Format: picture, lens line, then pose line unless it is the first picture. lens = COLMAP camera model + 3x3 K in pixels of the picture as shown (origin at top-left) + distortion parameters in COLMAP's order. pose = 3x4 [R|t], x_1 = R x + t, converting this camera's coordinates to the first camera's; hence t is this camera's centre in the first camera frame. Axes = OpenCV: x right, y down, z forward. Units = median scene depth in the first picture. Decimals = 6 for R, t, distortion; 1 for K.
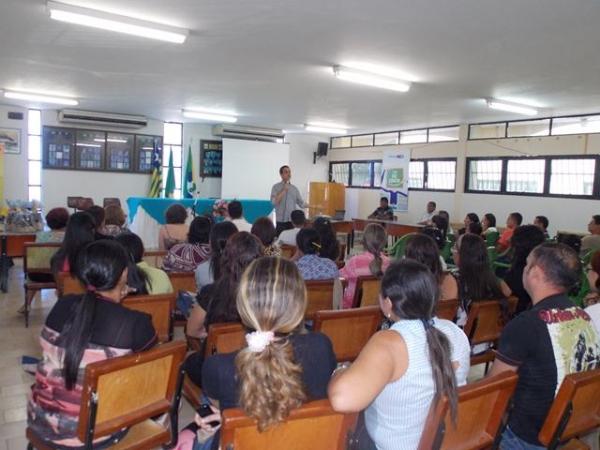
lens RADIAL K [[500.6, 0, 300.0], [0, 500.6, 225.0], [0, 0, 1]] dist [-0.055743, 0.004472]
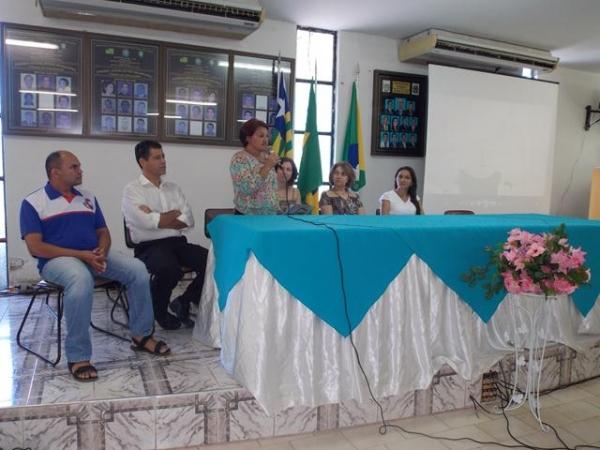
lens RADIAL K [[500.6, 0, 300.0], [0, 500.6, 225.0], [0, 0, 1]] dist [-0.055743, 0.004472]
pose [[0.985585, 0.016038, -0.168421, -0.199916], [-0.010516, 0.999379, 0.033629, -0.052241], [0.168855, -0.031374, 0.985141, 0.586178]]
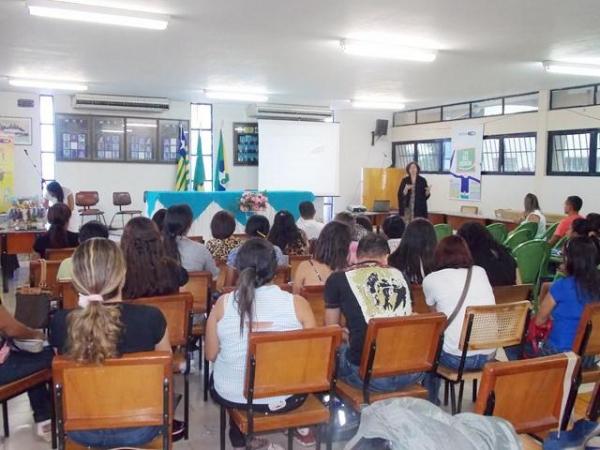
lens RADIAL K [[643.0, 0, 300.0], [0, 643.0, 225.0], [0, 0, 1]] dist [-0.009323, -0.000528]
pose [[0.988543, -0.015929, -0.150093, 0.081840], [0.016006, 0.999872, -0.000692, 0.008794], [0.150085, -0.001718, 0.988672, -0.081882]]
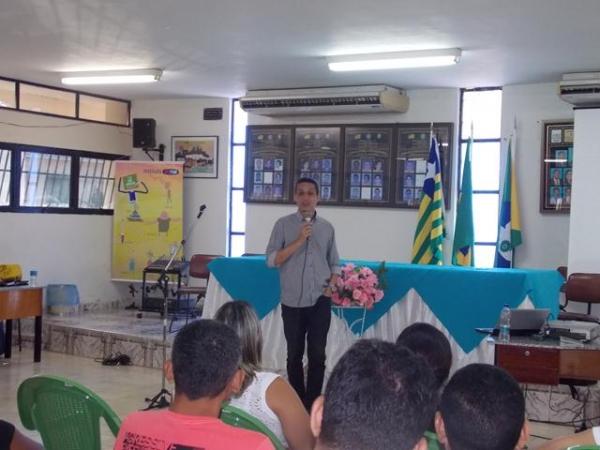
lens RADIAL K [[1005.1, 0, 299.5], [0, 1005.1, 205.5], [0, 0, 1]] dist [0.141212, 0.049032]
pose [[0.436508, -0.035101, -0.899016, 0.468582], [-0.085872, 0.993051, -0.080467, -0.023602], [0.895593, 0.112324, 0.430460, 0.513322]]
